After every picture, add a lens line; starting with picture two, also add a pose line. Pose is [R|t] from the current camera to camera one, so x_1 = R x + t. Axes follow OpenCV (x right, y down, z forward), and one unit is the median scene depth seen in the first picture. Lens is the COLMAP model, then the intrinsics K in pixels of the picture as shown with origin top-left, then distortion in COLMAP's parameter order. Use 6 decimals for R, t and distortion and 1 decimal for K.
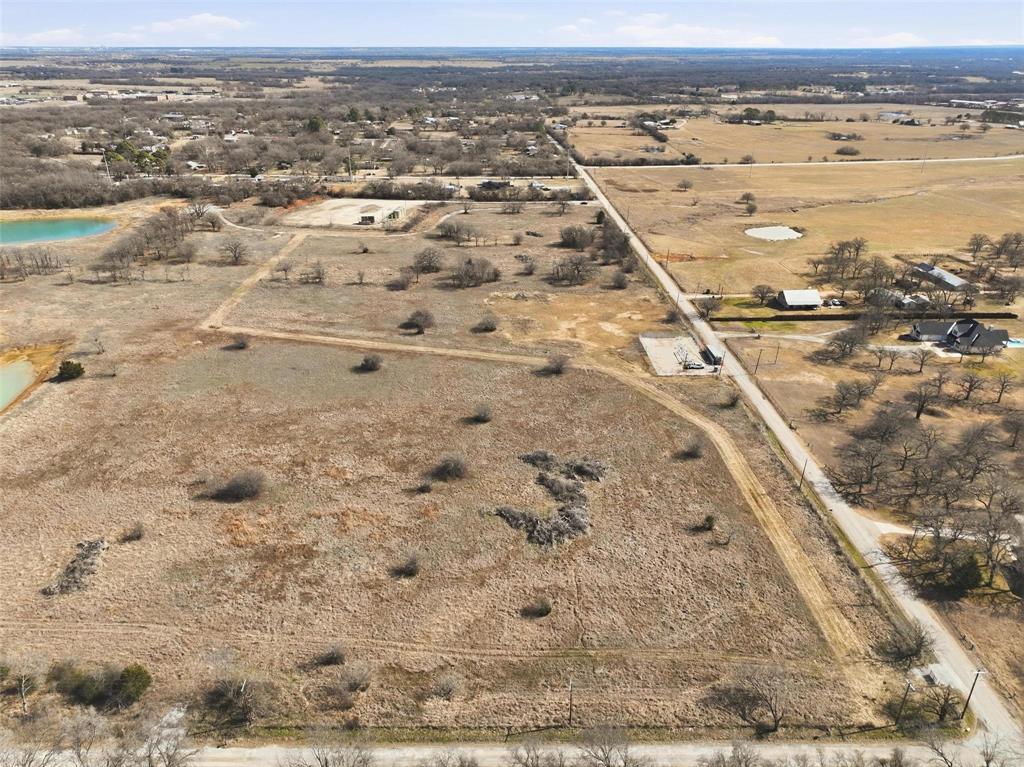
lens RADIAL K [[710.2, 0, 512.0], [0, 710.2, 383.5], [0, 0, 1]] dist [-0.002825, 0.019994]
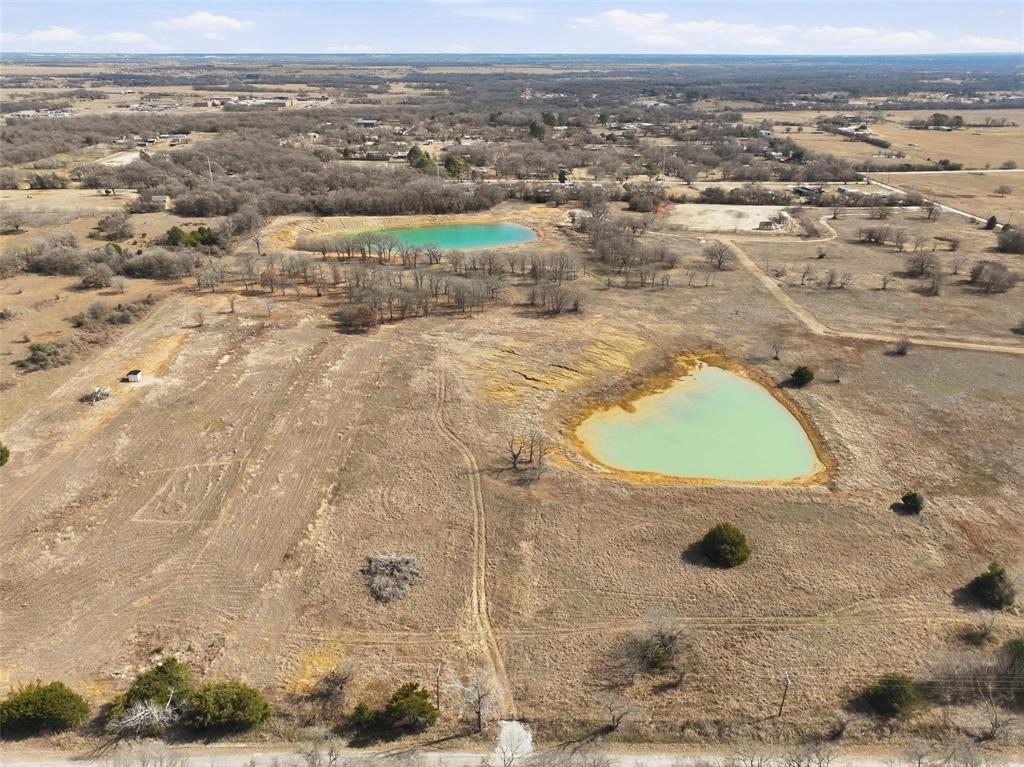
lens RADIAL K [[710.2, 0, 512.0], [0, 710.2, 383.5], [0, 0, 1]] dist [-0.002825, 0.019994]
pose [[0.999948, 0.004962, -0.008892, -0.416203], [-0.005033, 0.999956, -0.007892, 0.000760], [0.008853, 0.007936, 0.999929, 0.002228]]
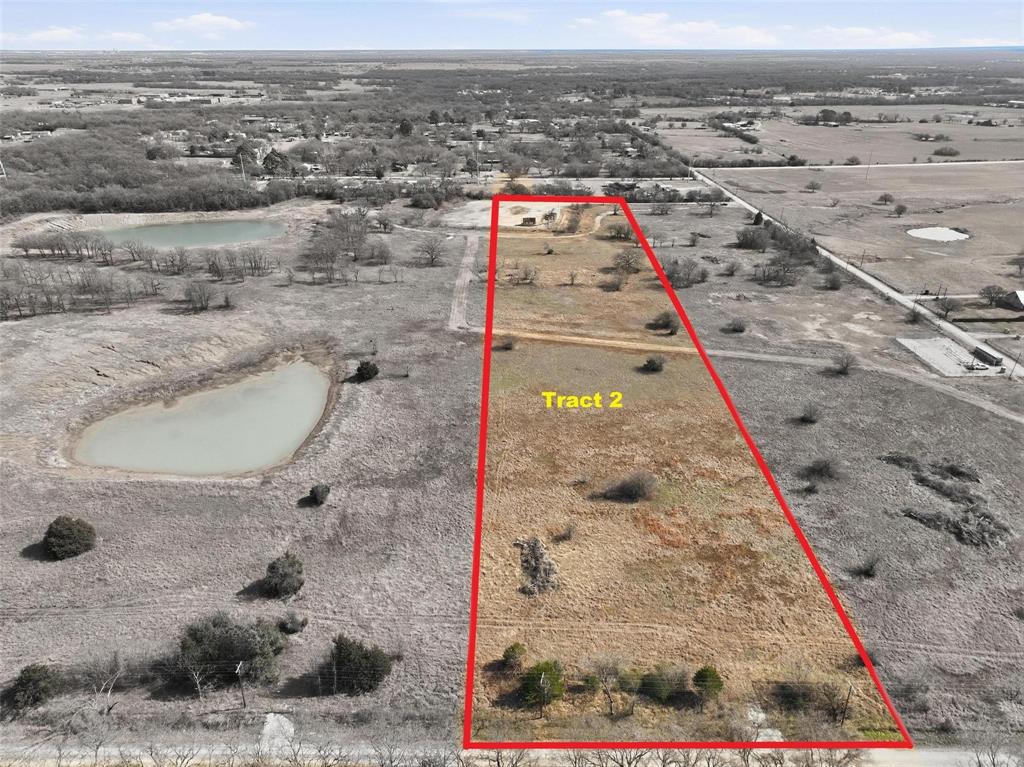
lens RADIAL K [[710.2, 0, 512.0], [0, 710.2, 383.5], [0, 0, 1]] dist [-0.002825, 0.019994]
pose [[0.999984, 0.000522, -0.005546, -0.168128], [-0.000539, 0.999995, -0.003170, 0.000970], [0.005544, 0.003172, 0.999980, 0.000355]]
